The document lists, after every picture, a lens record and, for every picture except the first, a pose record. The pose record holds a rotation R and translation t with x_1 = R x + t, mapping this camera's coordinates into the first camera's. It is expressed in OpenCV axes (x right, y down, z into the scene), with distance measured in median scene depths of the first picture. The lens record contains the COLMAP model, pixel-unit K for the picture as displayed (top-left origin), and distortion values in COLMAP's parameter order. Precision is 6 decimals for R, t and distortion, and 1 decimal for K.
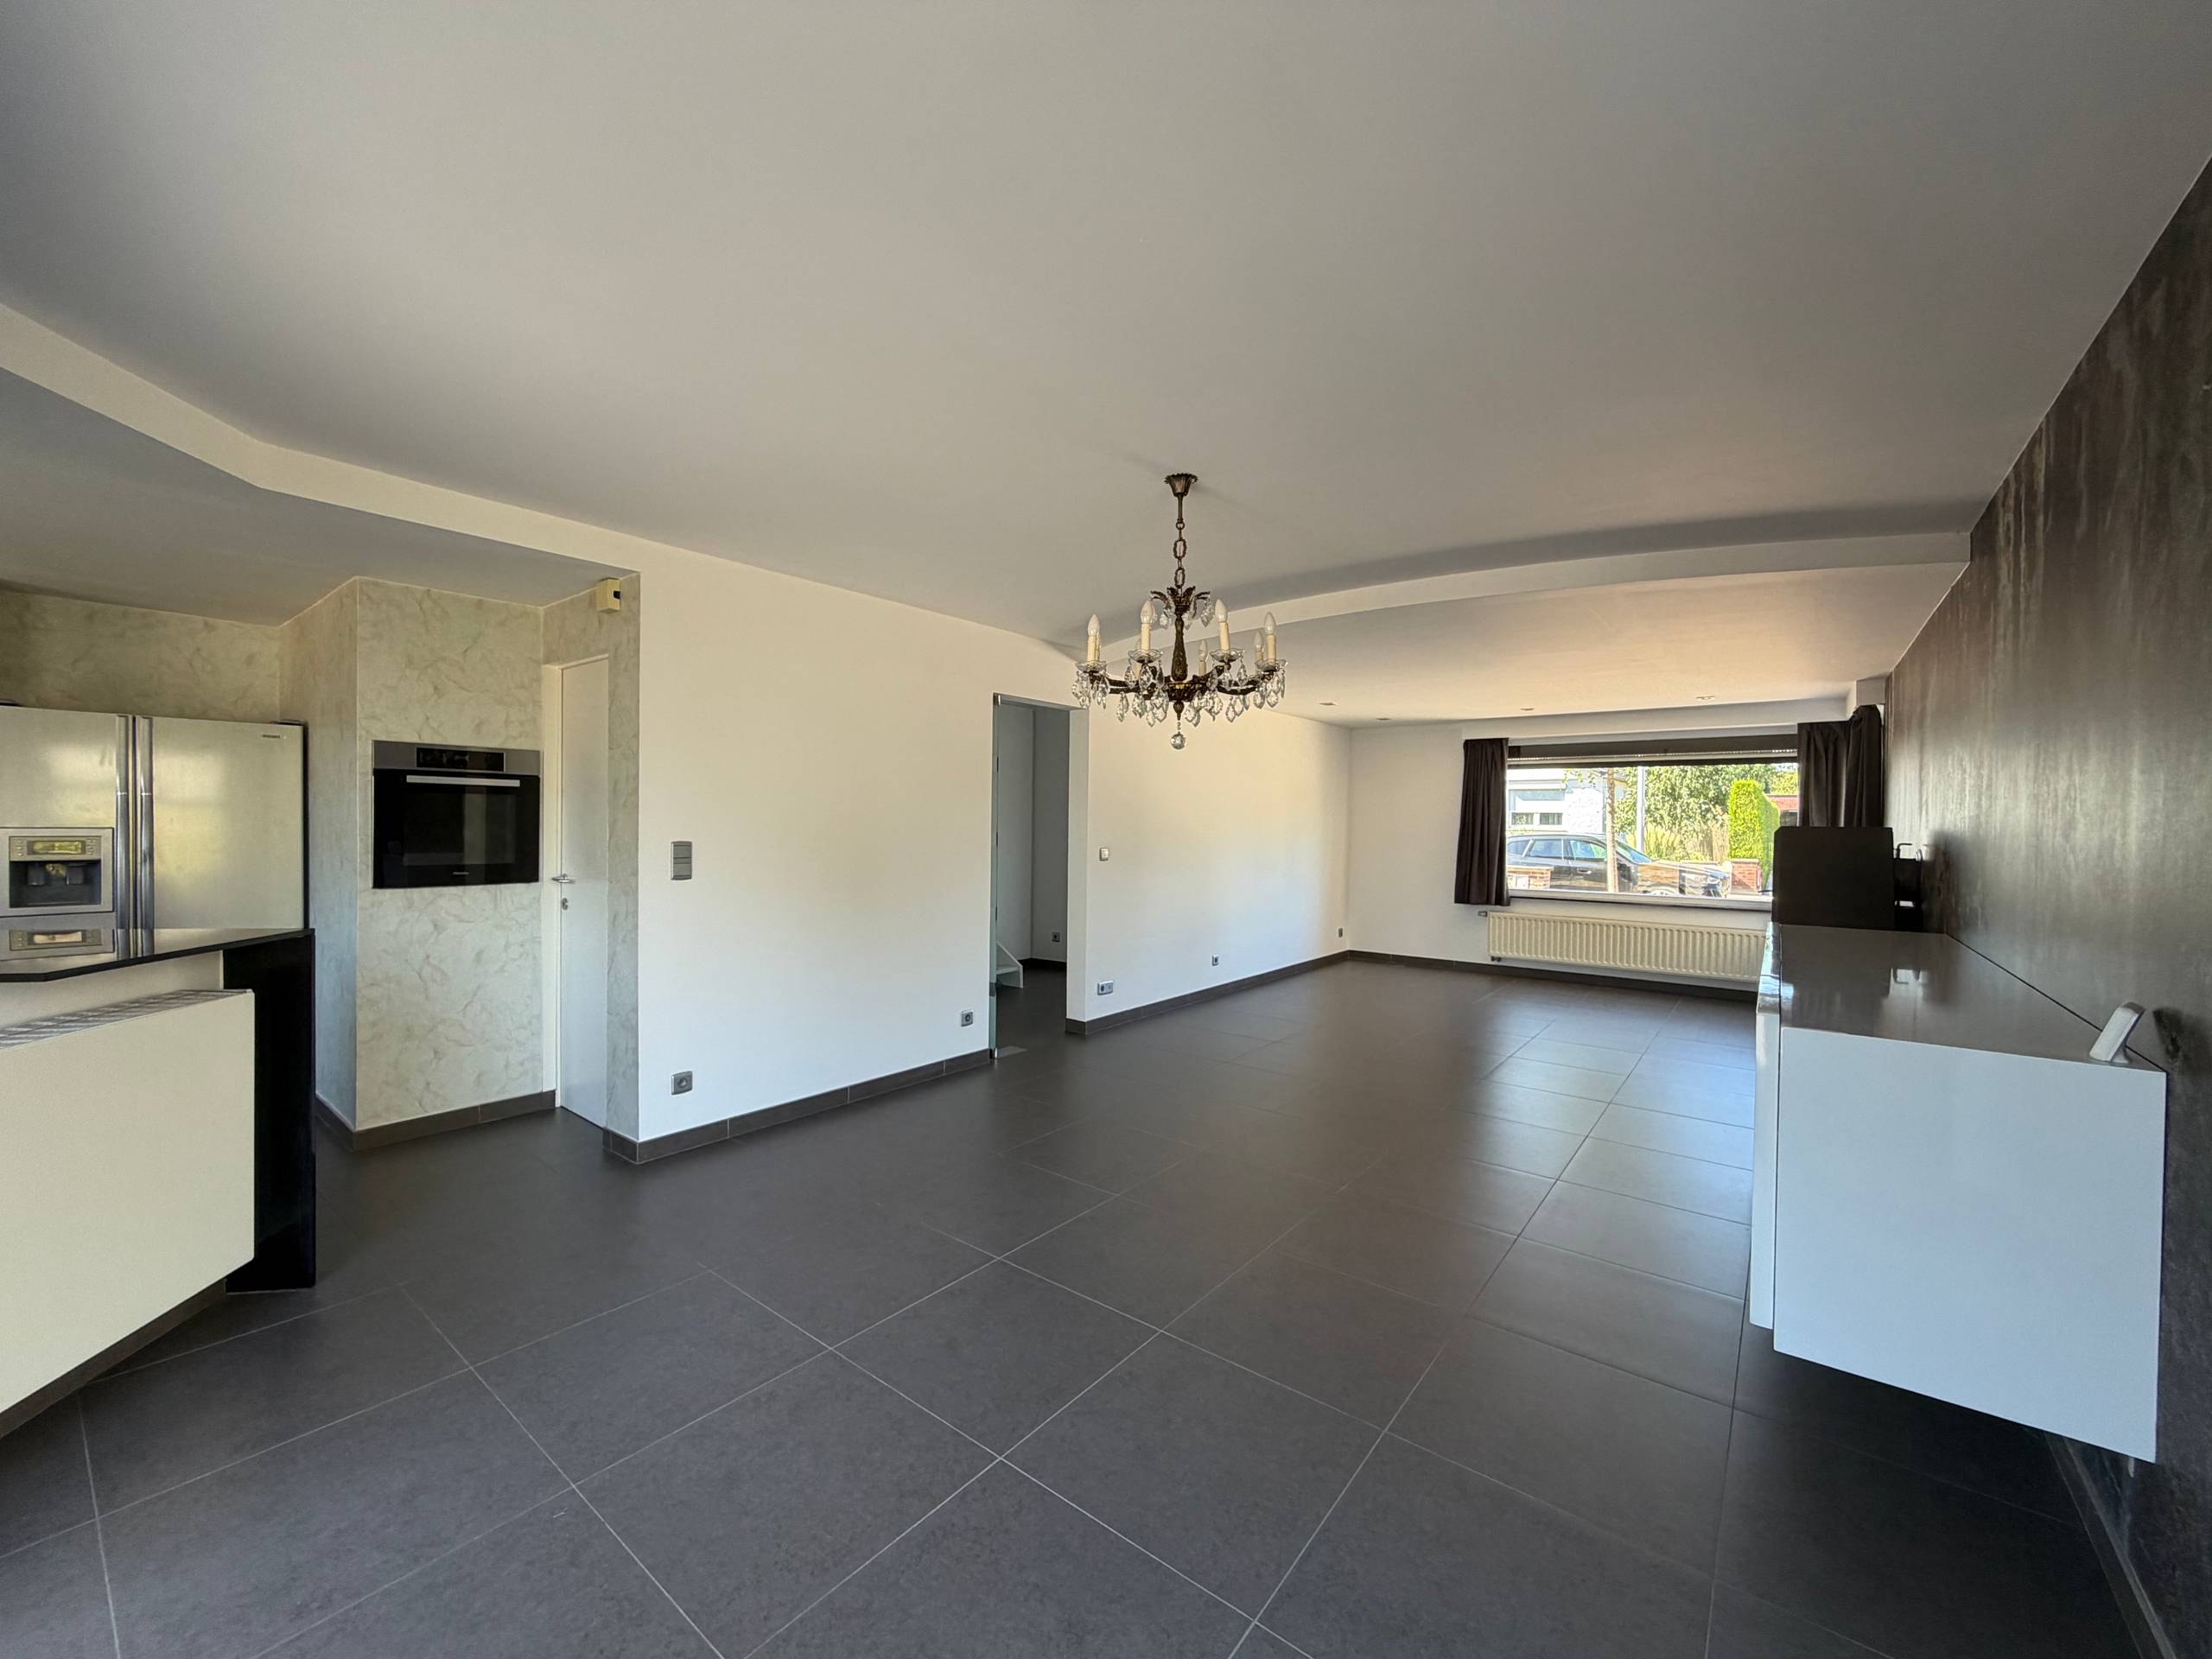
lens RADIAL K [[879.5, 0, 1098.0], [0, 879.5, 830.1], [0, 0, 1]] dist [-0.002162, -0.000312]
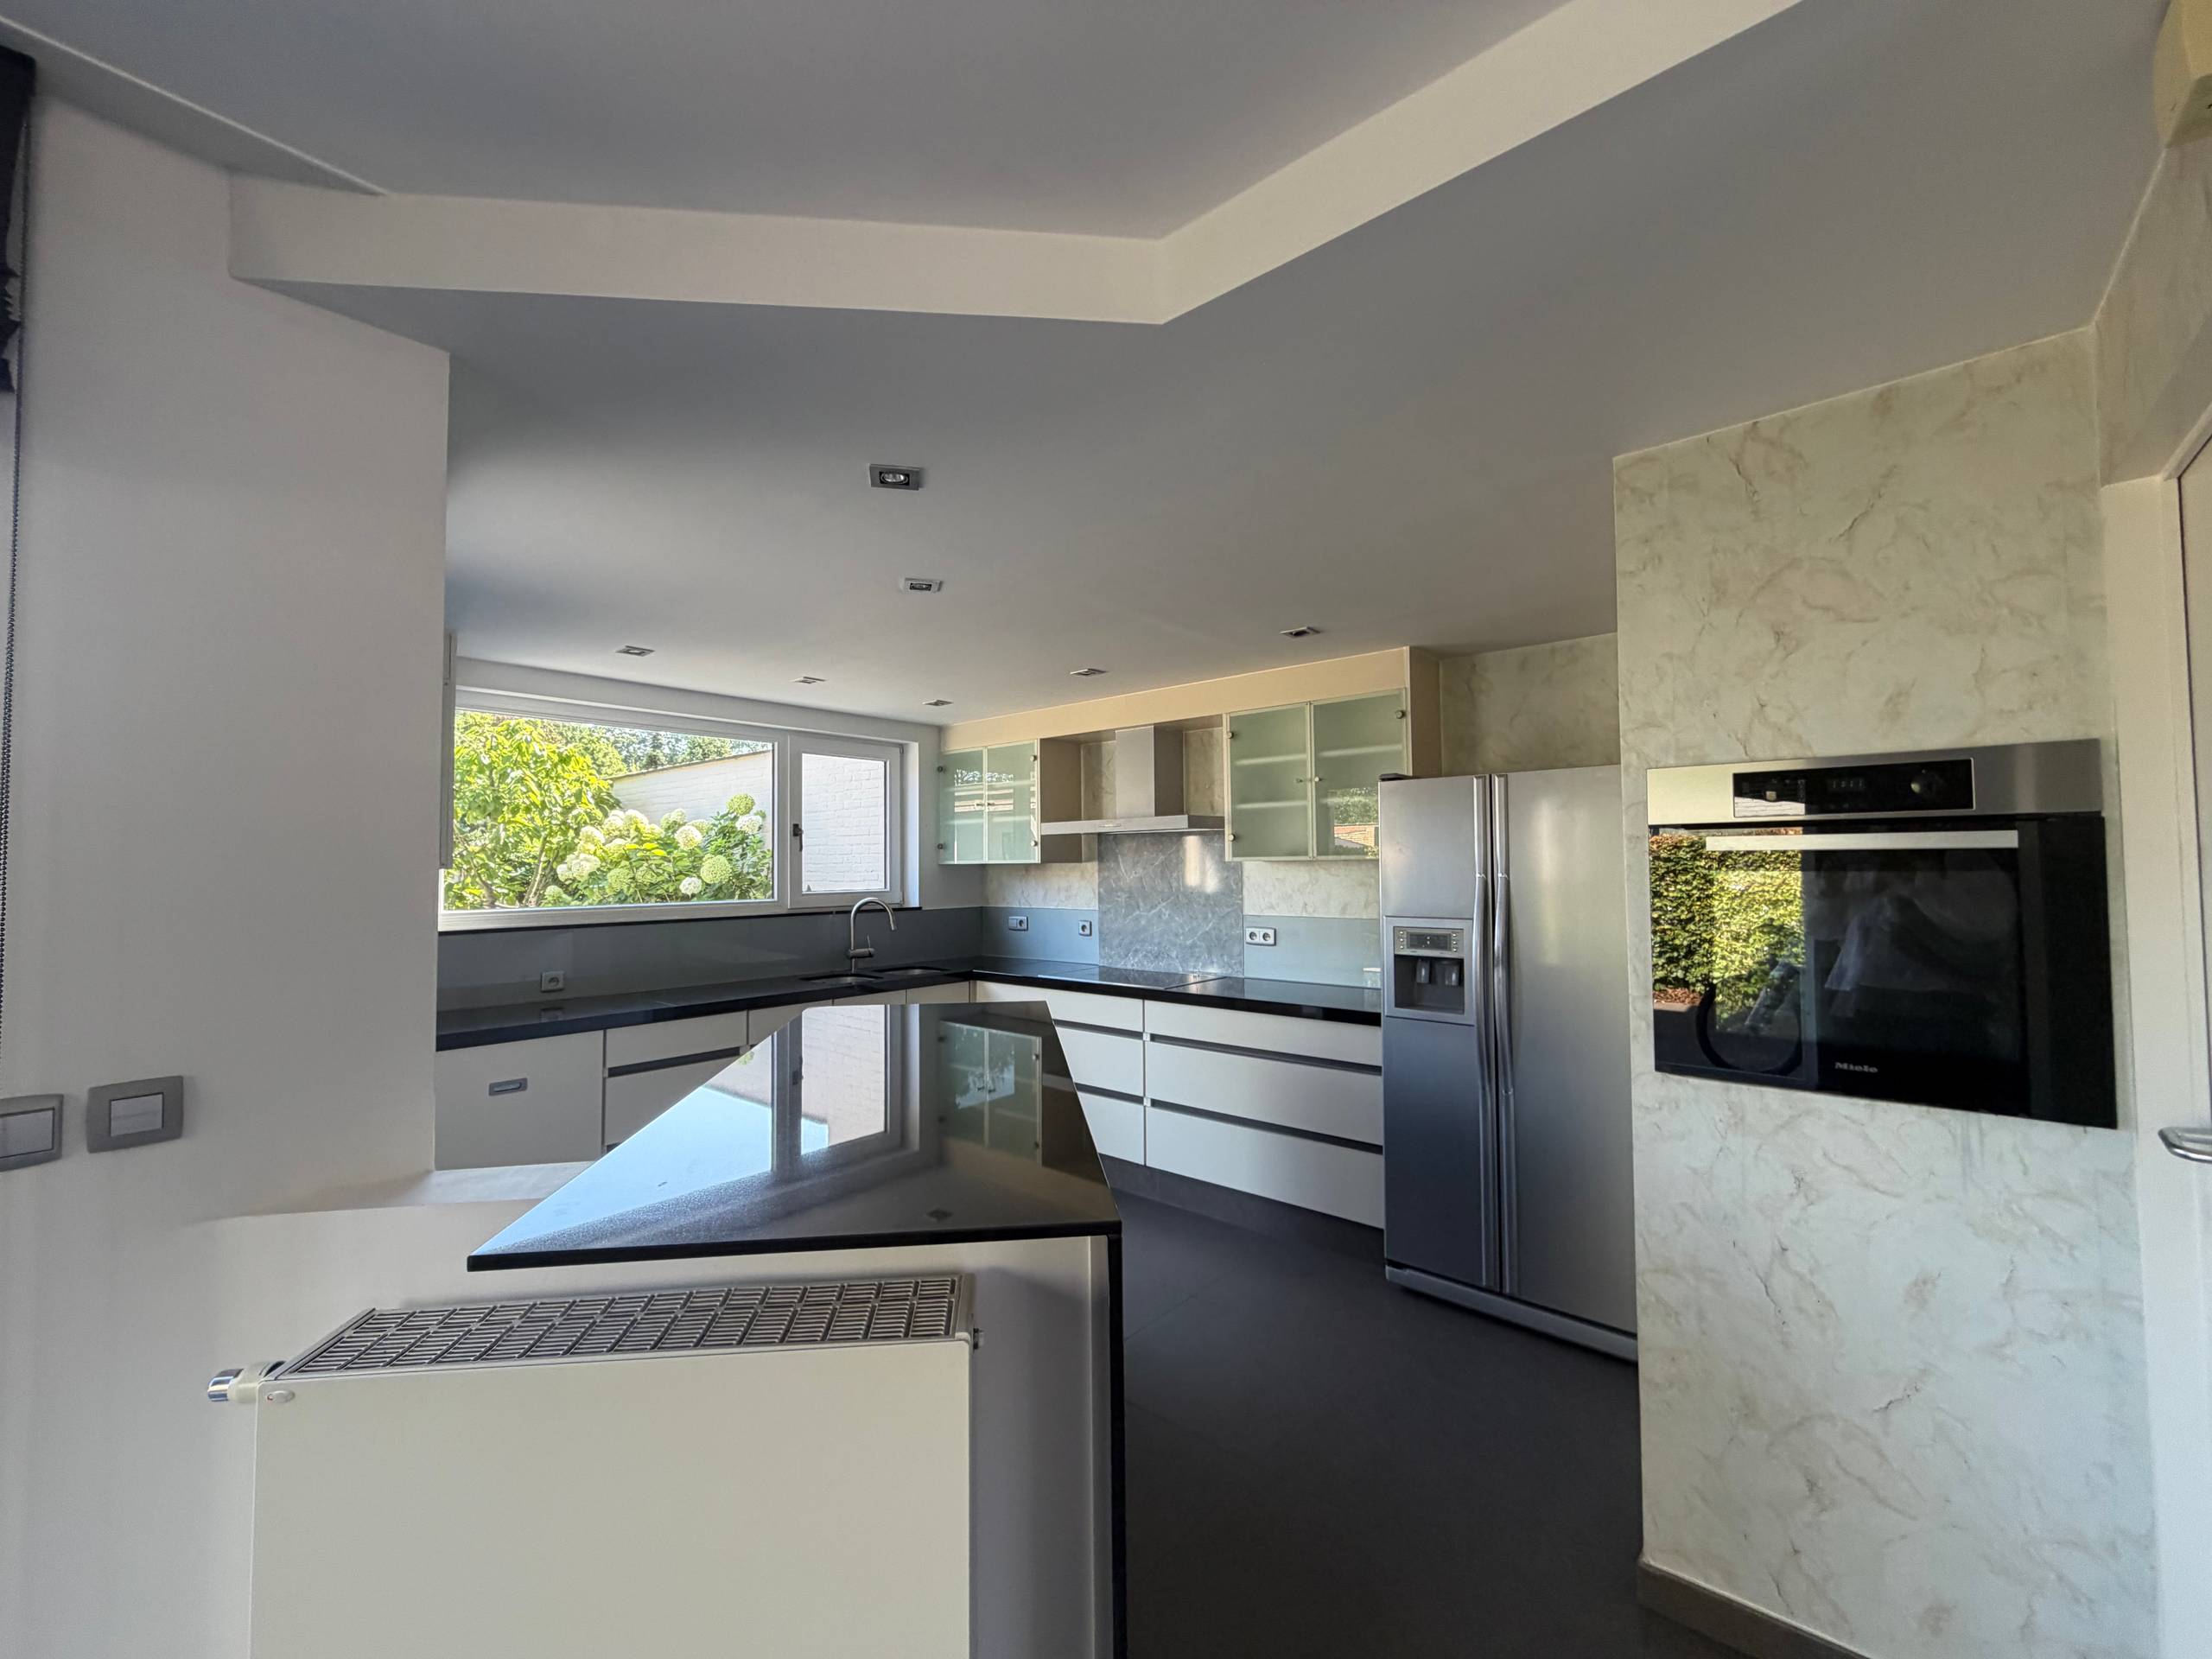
lens RADIAL K [[879.5, 0, 1099.5], [0, 879.5, 835.3], [0, 0, 1]] dist [-0.002162, -0.000312]
pose [[-0.060795, -0.046255, -0.997078, -0.290002], [-0.001848, 0.998929, -0.046229, -0.038510], [0.998149, -0.000968, -0.060815, 0.666665]]
